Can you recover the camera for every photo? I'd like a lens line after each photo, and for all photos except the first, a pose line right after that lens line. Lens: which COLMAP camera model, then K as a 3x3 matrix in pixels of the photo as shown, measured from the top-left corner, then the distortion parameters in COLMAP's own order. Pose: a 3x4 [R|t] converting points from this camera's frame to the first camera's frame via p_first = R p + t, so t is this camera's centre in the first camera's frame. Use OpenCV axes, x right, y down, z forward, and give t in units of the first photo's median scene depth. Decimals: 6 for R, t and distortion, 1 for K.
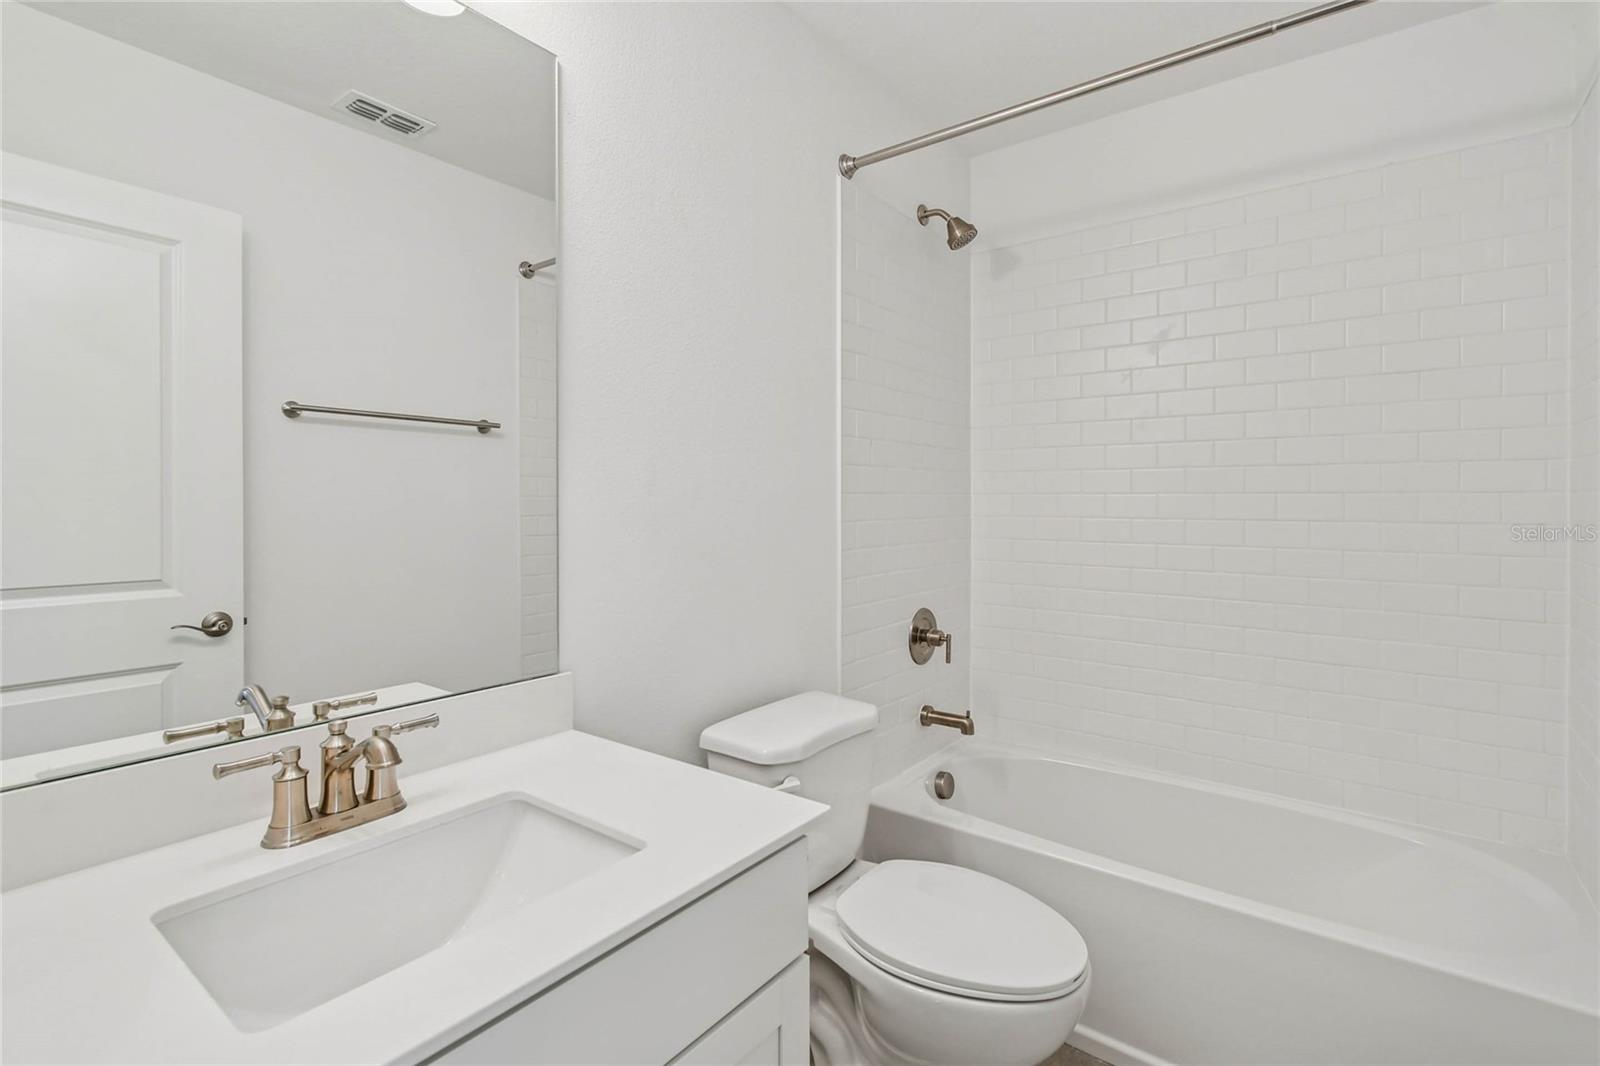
lens RADIAL K [[744.4, 0, 791.6], [0, 744.4, 515.3], [0, 0, 1]] dist [-0.003334, 0.000661]
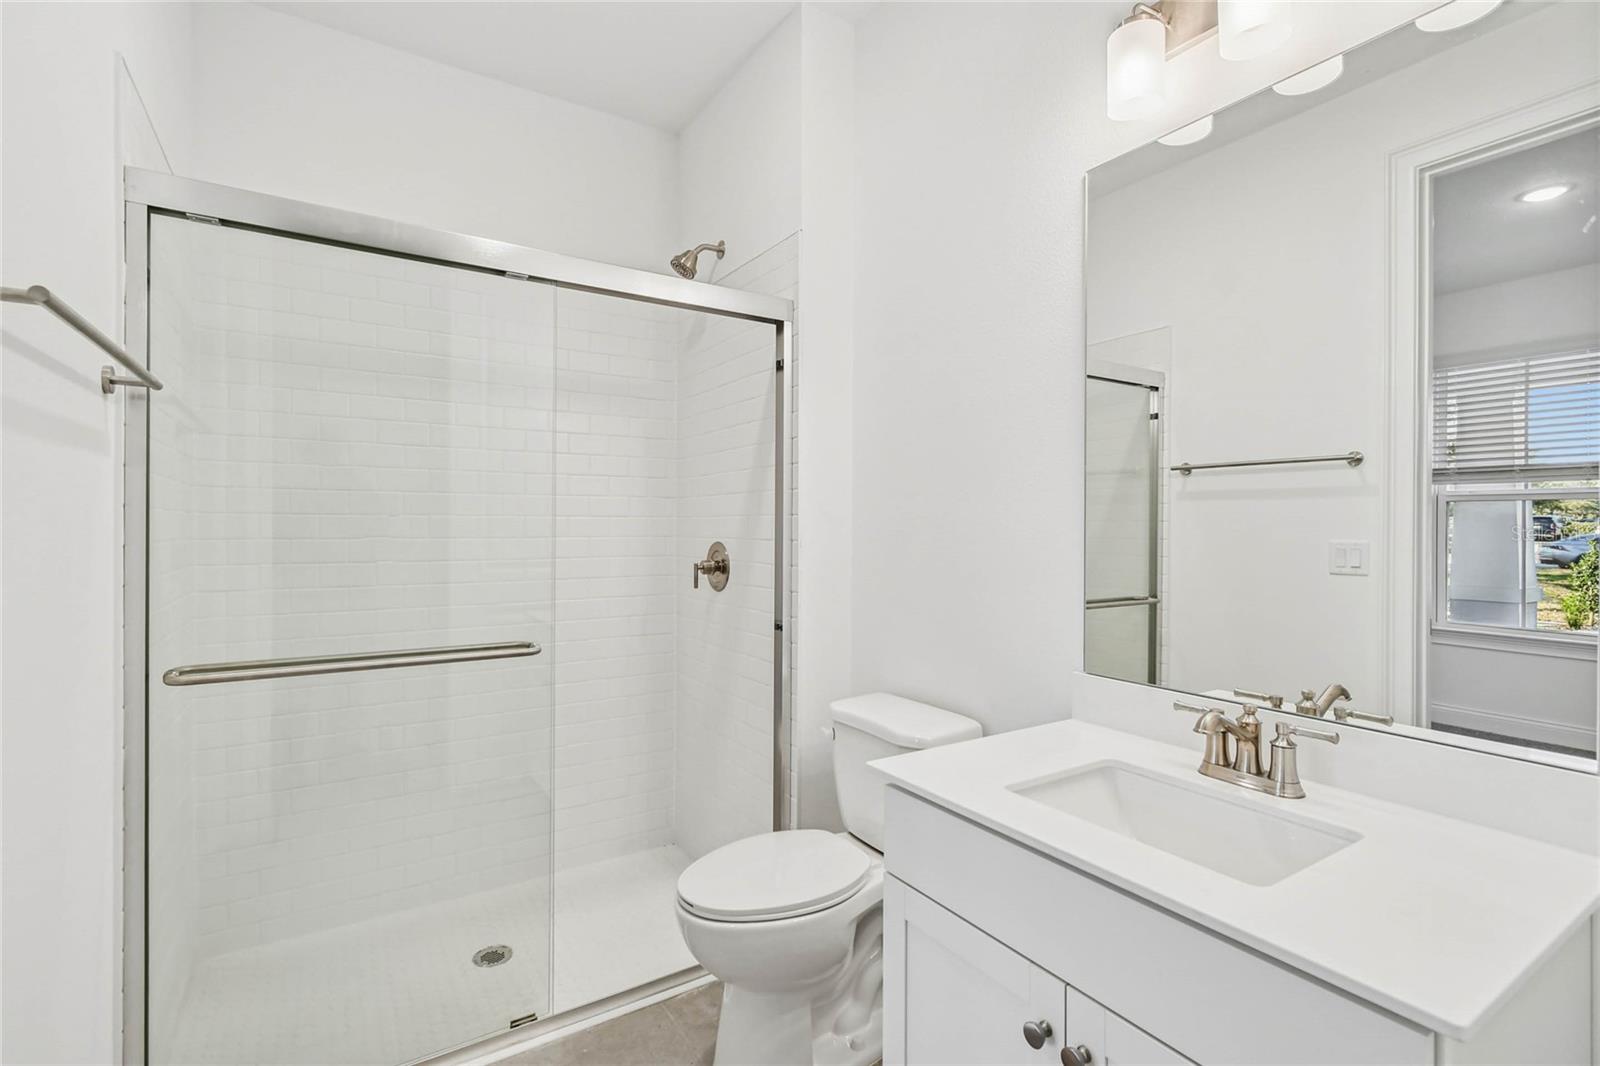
lens RADIAL K [[744.4, 0, 791.6], [0, 744.4, 515.3], [0, 0, 1]] dist [-0.003334, 0.000661]
pose [[-0.336036, -0.005422, -0.941834, 0.793743], [-0.002925, 0.999985, -0.004713, -0.037159], [0.941845, 0.001171, -0.336046, 0.634015]]
